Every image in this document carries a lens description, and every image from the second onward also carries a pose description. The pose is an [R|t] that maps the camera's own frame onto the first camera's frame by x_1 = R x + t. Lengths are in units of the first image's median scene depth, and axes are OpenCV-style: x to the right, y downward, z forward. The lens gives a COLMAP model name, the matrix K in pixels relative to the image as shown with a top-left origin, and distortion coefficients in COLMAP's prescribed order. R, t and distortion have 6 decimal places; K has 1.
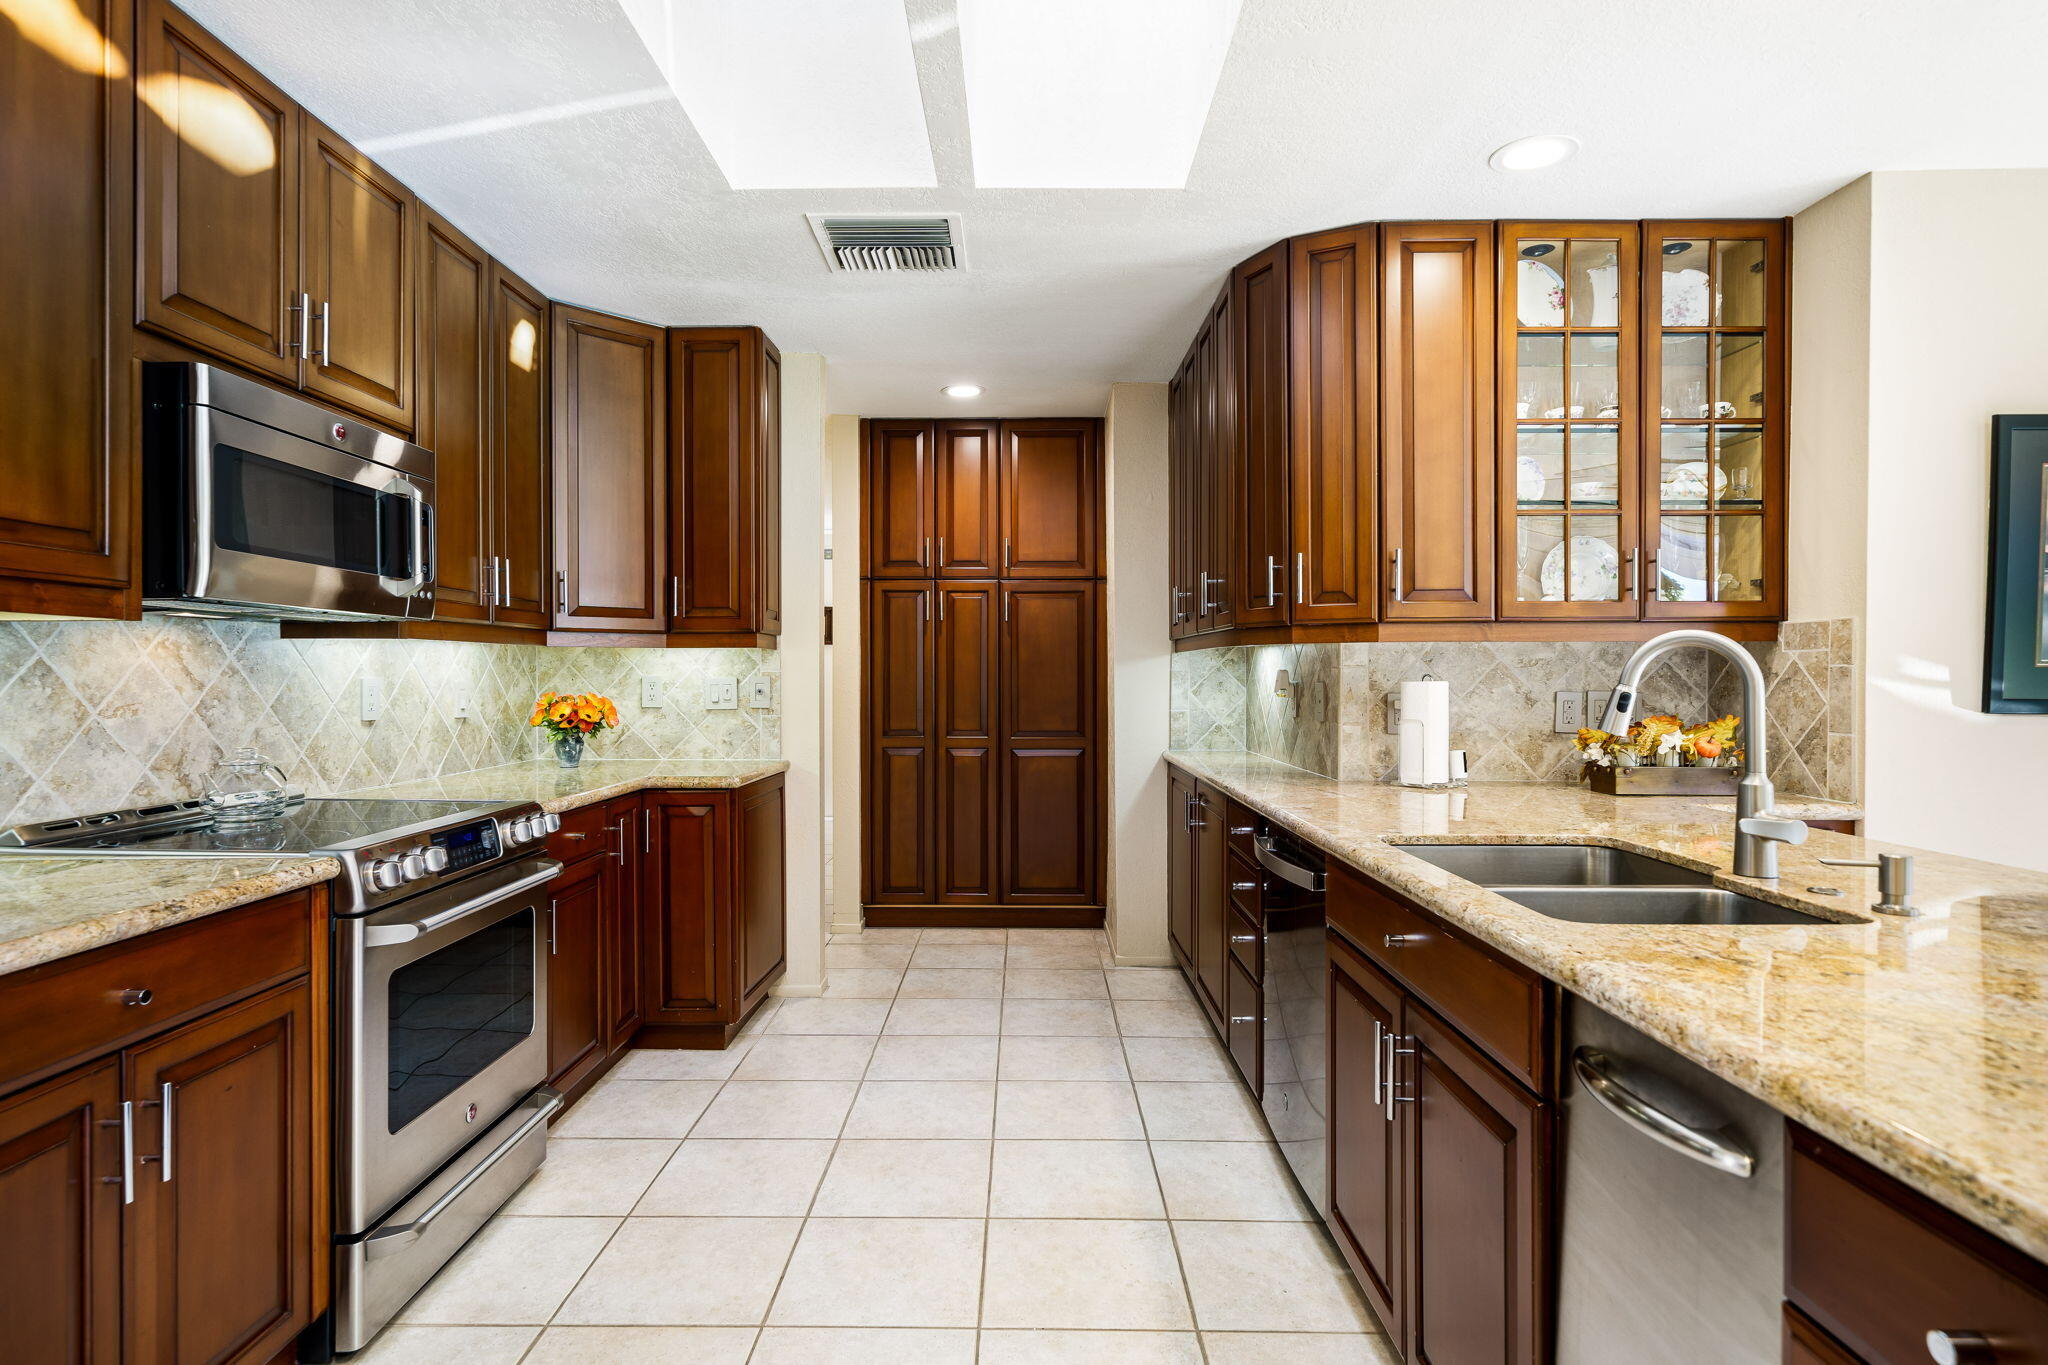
lens RADIAL K [[1053.5, 0, 1005.5], [0, 1053.5, 673.6], [0, 0, 1]] dist [-0.001162, -0.003646]
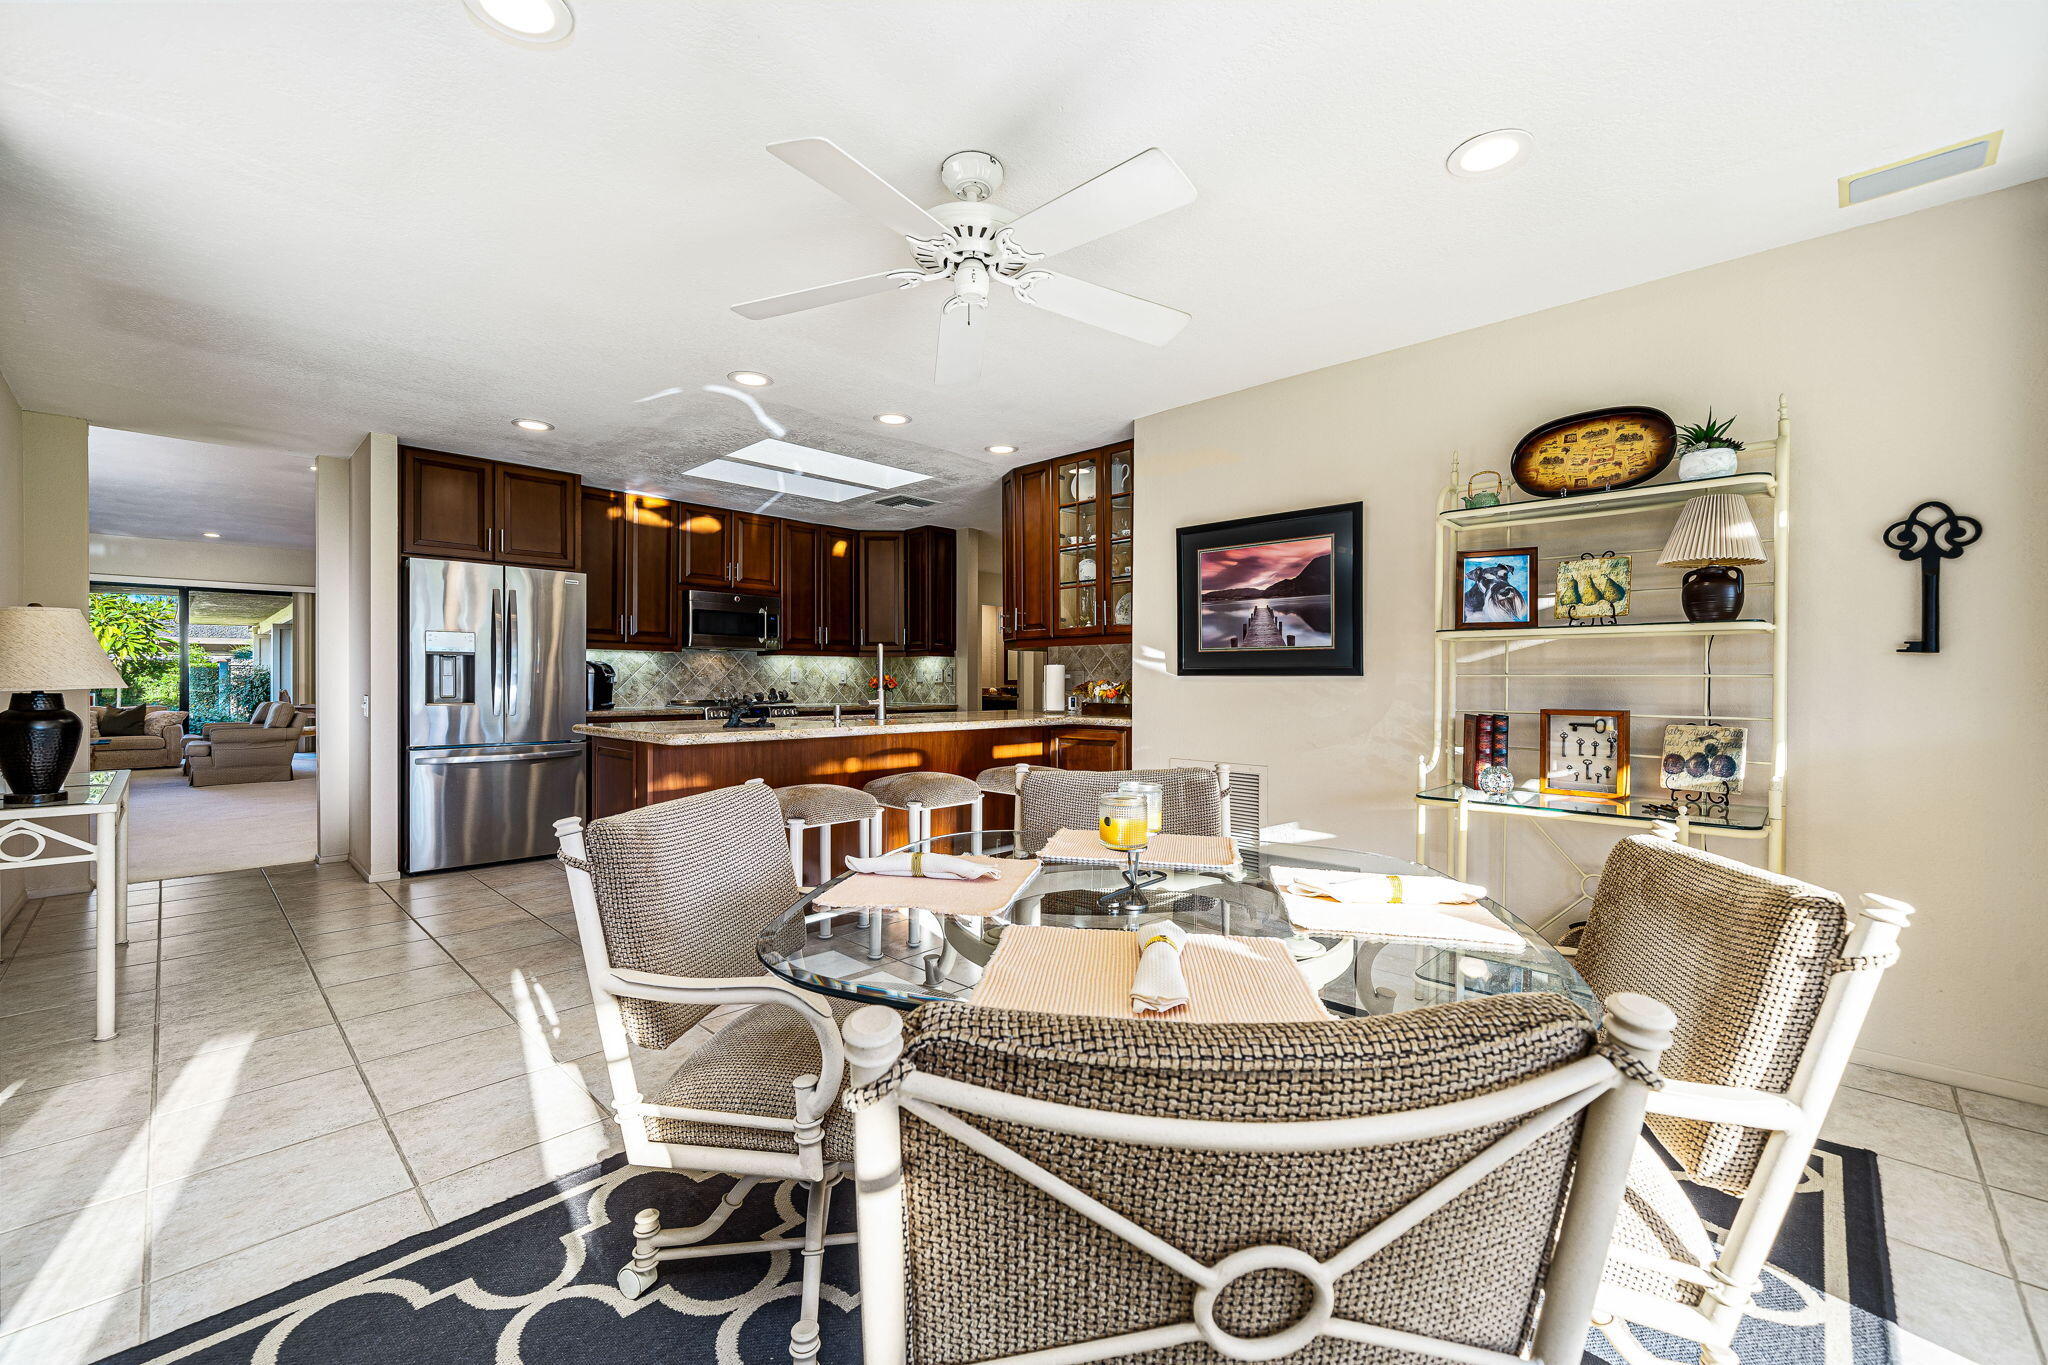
lens RADIAL K [[818.3, 0, 1023.4], [0, 818.3, 679.6], [0, 0, 1]] dist [0.000024, -0.000479]
pose [[0.736318, -0.000879, -0.676635, 1.680829], [0.000222, 0.999999, -0.001057, 0.044435], [0.676635, 0.000628, 0.736318, -0.340602]]
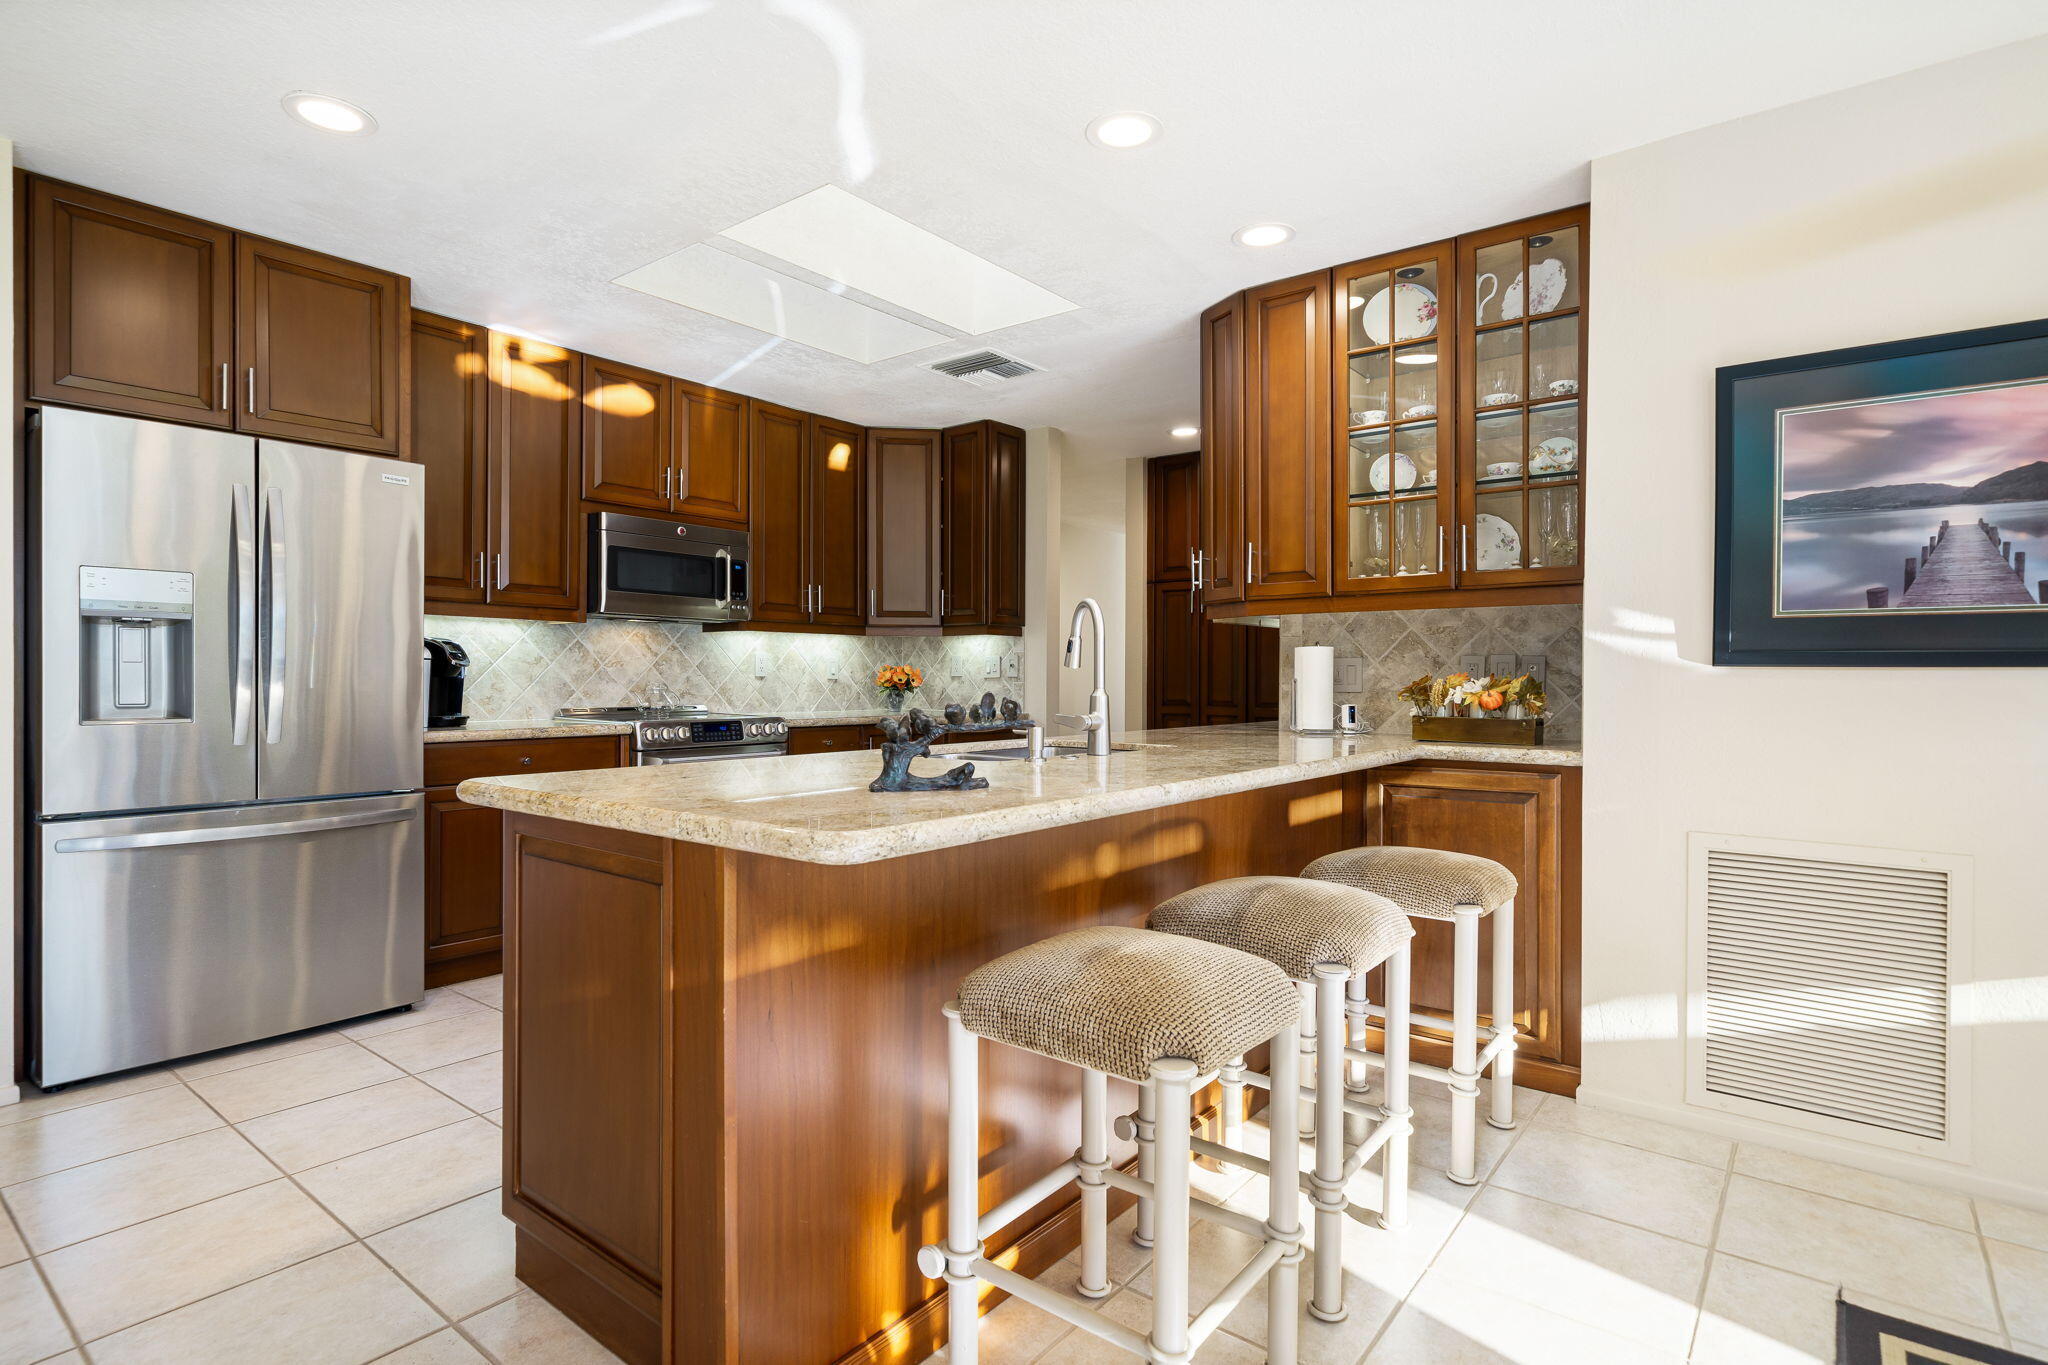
lens RADIAL K [[1013.2, 0, 1020.6], [0, 1013.2, 677.8], [0, 0, 1]] dist [0.001399, 0.001987]
pose [[0.798166, 0.003642, -0.602426, 0.933462], [-0.002607, 0.999993, 0.002591, 0.045826], [0.602432, -0.000498, 0.798170, -0.164764]]
